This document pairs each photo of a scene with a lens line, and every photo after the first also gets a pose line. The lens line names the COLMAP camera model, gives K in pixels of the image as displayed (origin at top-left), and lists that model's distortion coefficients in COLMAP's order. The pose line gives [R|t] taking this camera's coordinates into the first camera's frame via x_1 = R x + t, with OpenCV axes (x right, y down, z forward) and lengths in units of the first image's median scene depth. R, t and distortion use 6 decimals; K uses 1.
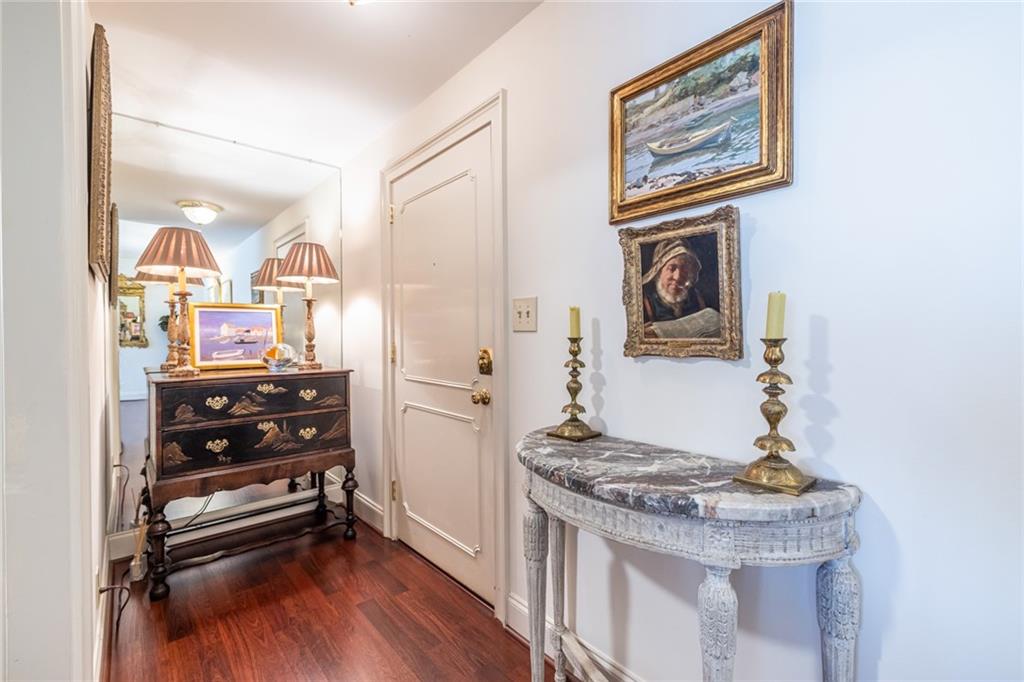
lens RADIAL K [[444.7, 0, 550.9], [0, 444.7, 336.2], [0, 0, 1]] dist [0.000641, 0.000304]
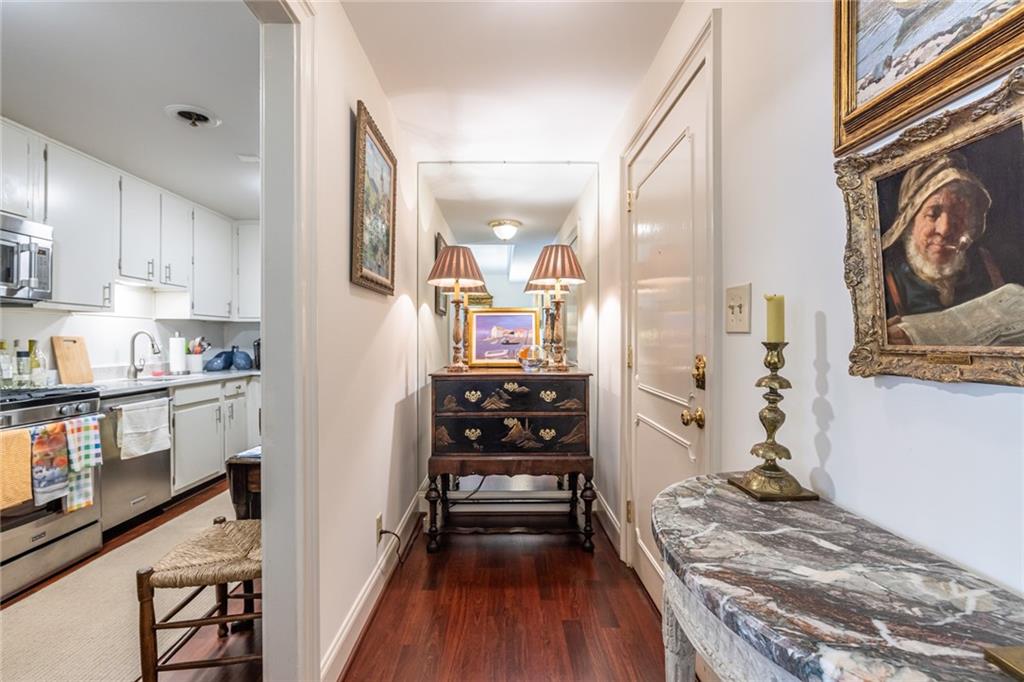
lens RADIAL K [[499.1, 0, 528.8], [0, 499.1, 340.0], [0, 0, 1]] dist [-0.009892, -0.001379]
pose [[0.730280, 0.005862, -0.683123, 0.291332], [-0.001537, 0.999975, 0.006937, -0.004767], [0.683147, -0.004016, 0.730270, 0.217216]]
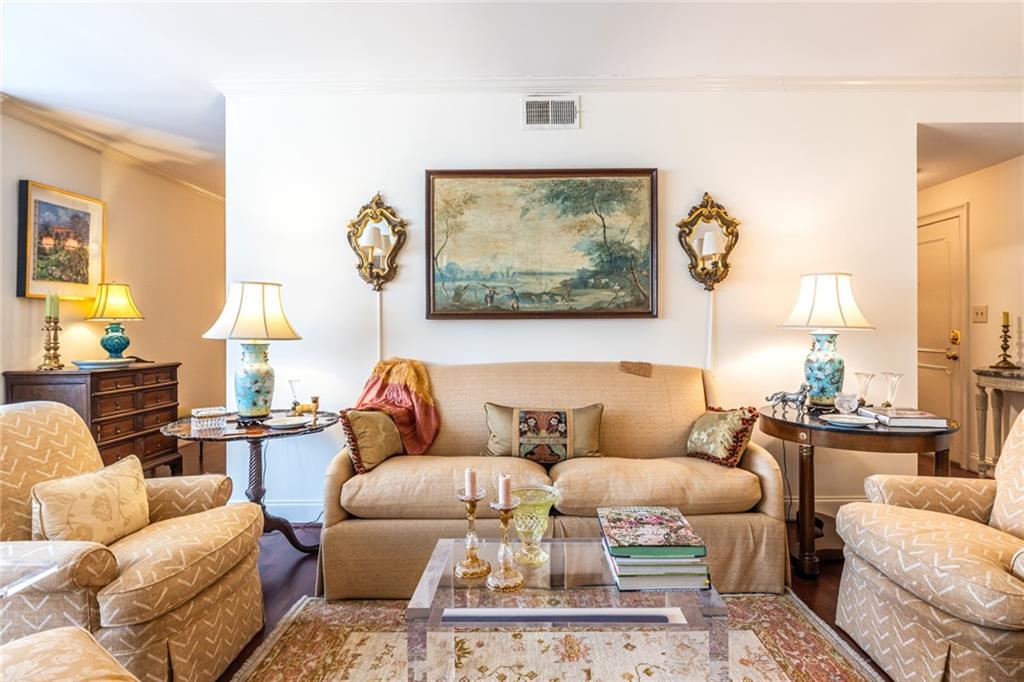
lens RADIAL K [[573.2, 0, 528.9], [0, 573.2, 324.4], [0, 0, 1]] dist [-0.002785, 0.001628]
pose [[0.723184, 0.004804, -0.690639, 0.314797], [-0.005032, 0.999986, 0.001686, 0.006753], [0.690637, 0.002256, 0.723198, -2.828584]]
